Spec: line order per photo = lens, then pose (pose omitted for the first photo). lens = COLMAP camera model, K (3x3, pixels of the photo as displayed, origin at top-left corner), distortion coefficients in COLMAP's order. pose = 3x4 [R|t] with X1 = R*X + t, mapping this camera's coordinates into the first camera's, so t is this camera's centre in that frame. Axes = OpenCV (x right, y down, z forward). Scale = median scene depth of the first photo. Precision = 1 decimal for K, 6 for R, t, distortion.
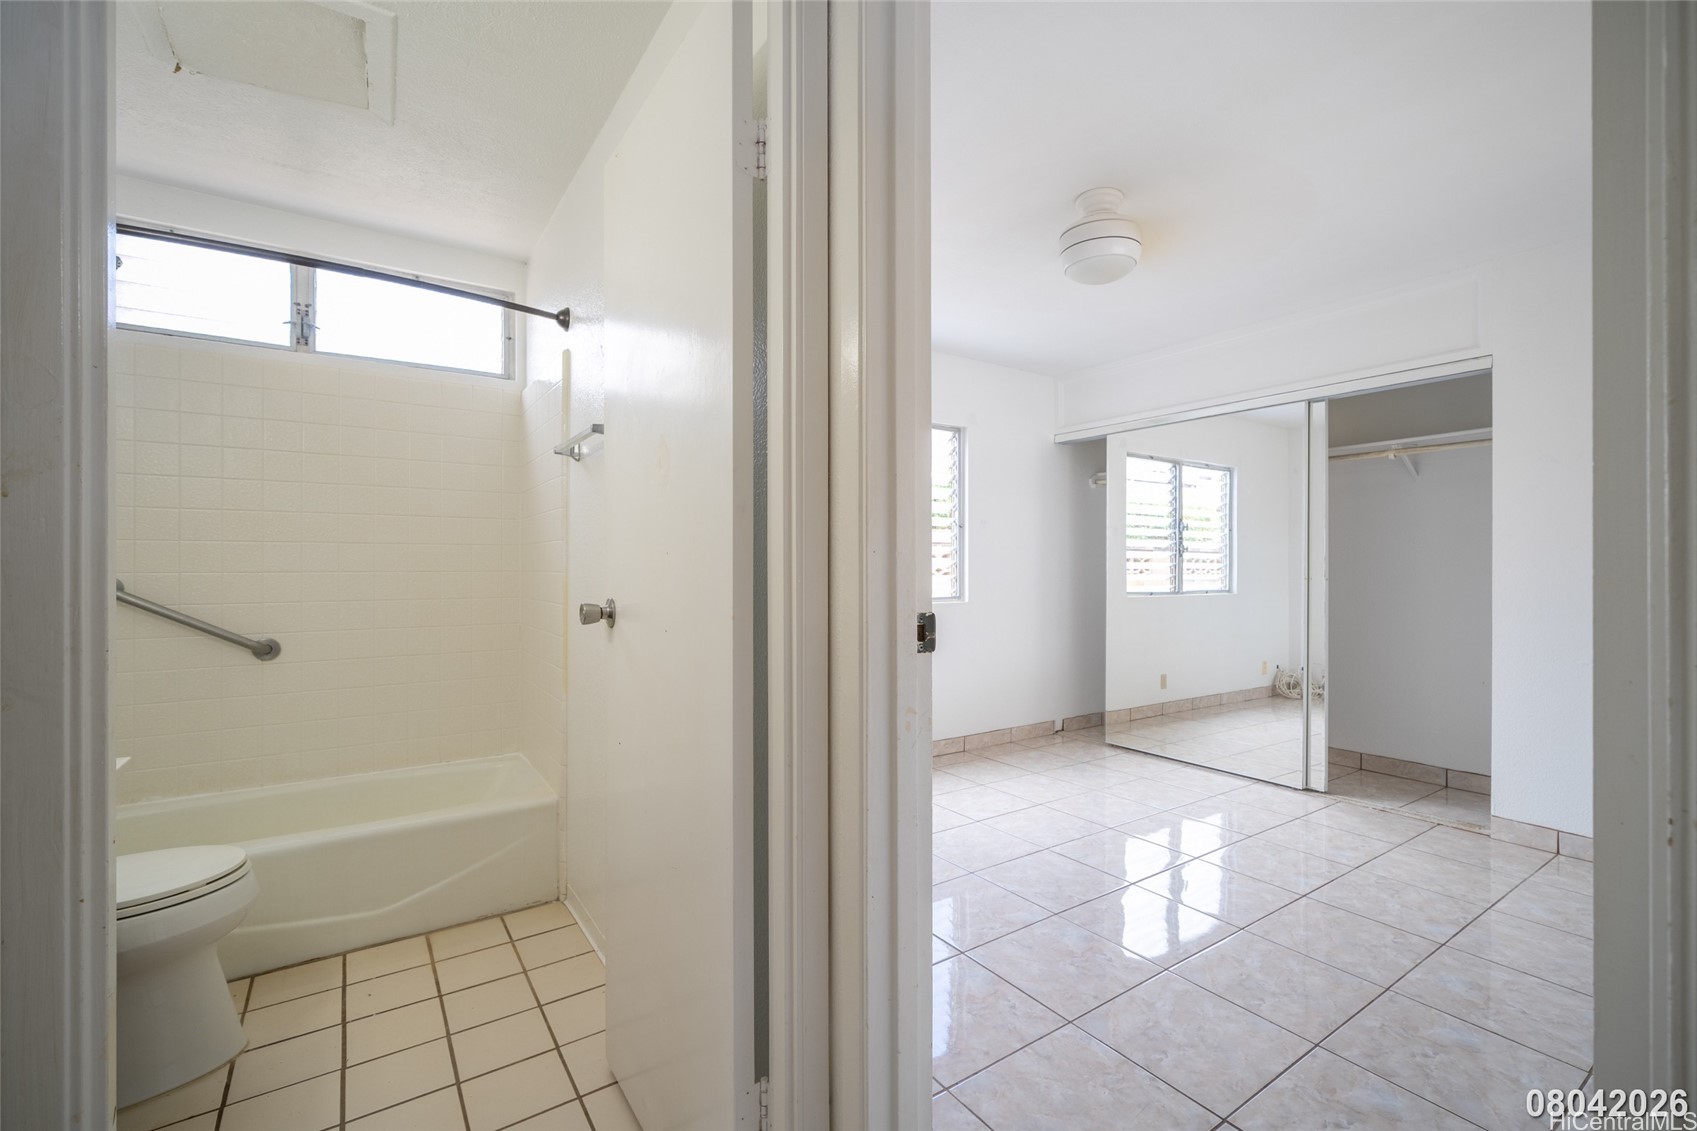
lens RADIAL K [[738.8, 0, 853.9], [0, 738.8, 567.8], [0, 0, 1]] dist [0.001406, 0.000760]
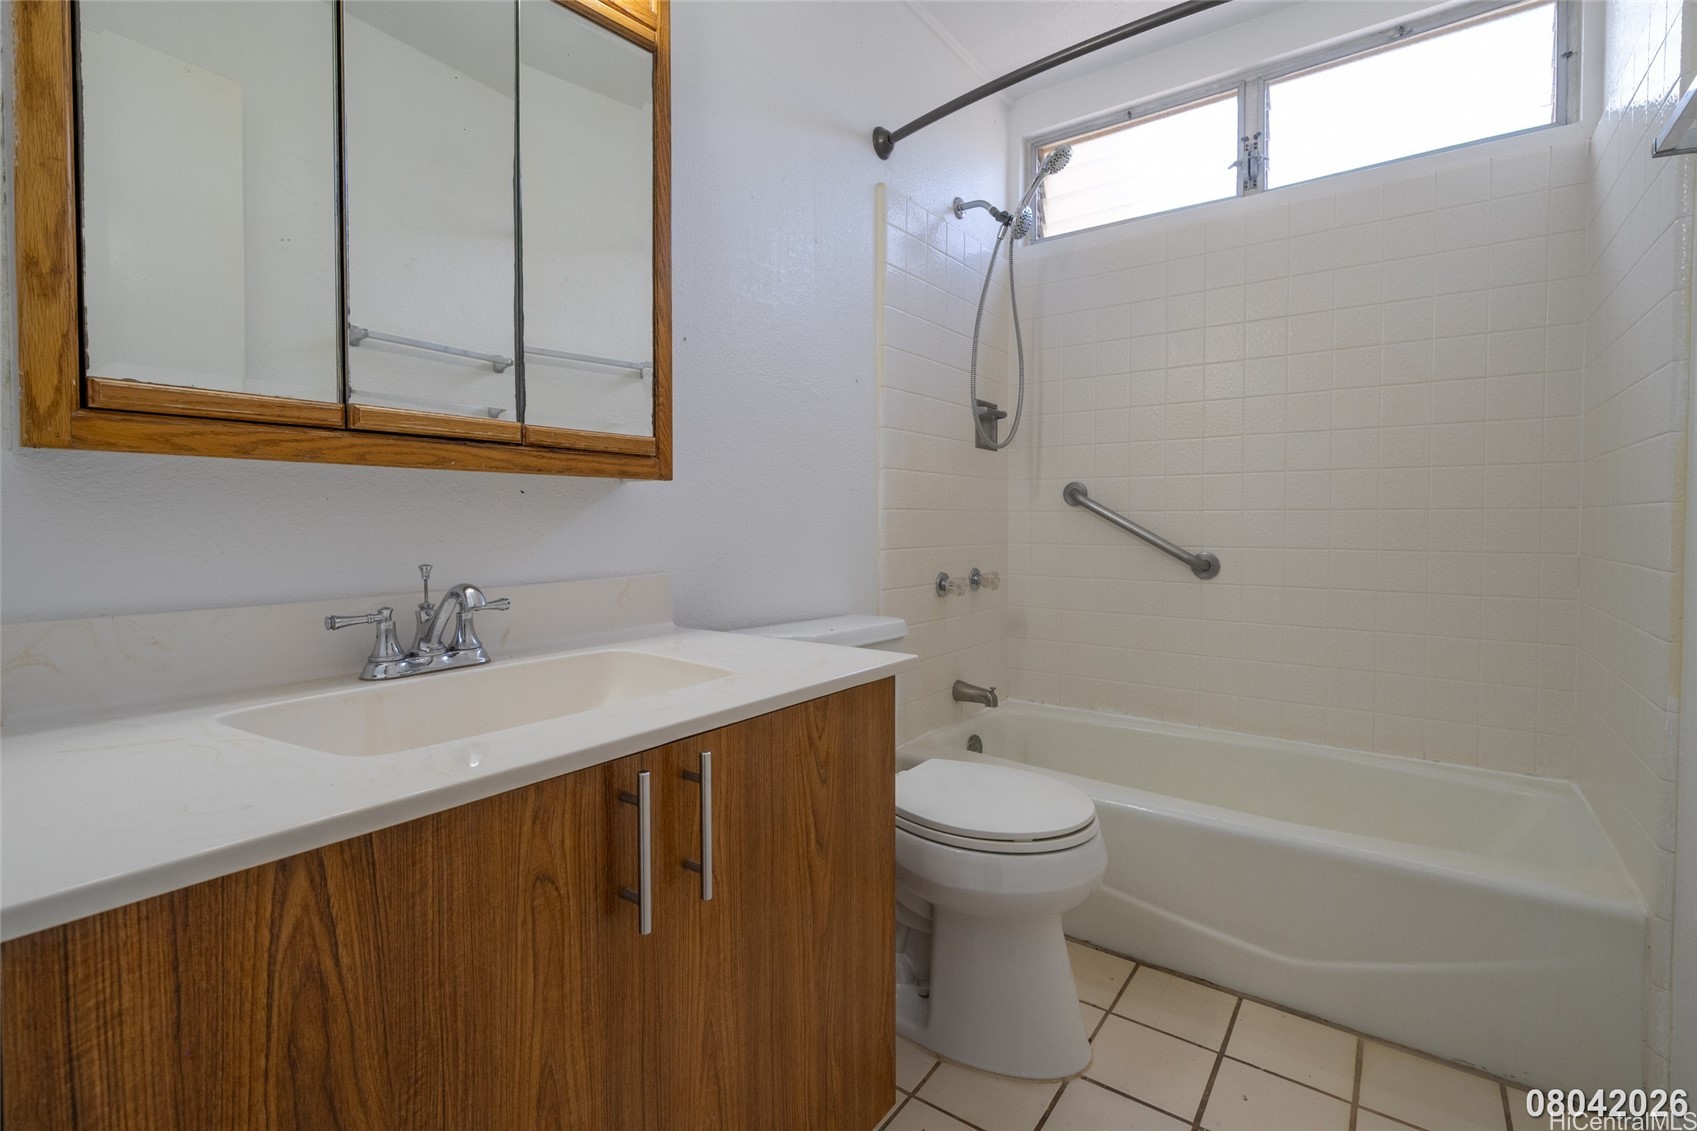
lens RADIAL K [[738.8, 0, 910.4], [0, 738.8, 542.7], [0, 0, 1]] dist [0.001406, 0.000760]
pose [[0.362243, 0.023251, -0.931794, -0.133871], [0.000060, 0.999688, 0.024968, 0.062651], [0.932084, -0.009100, 0.362129, 0.384790]]
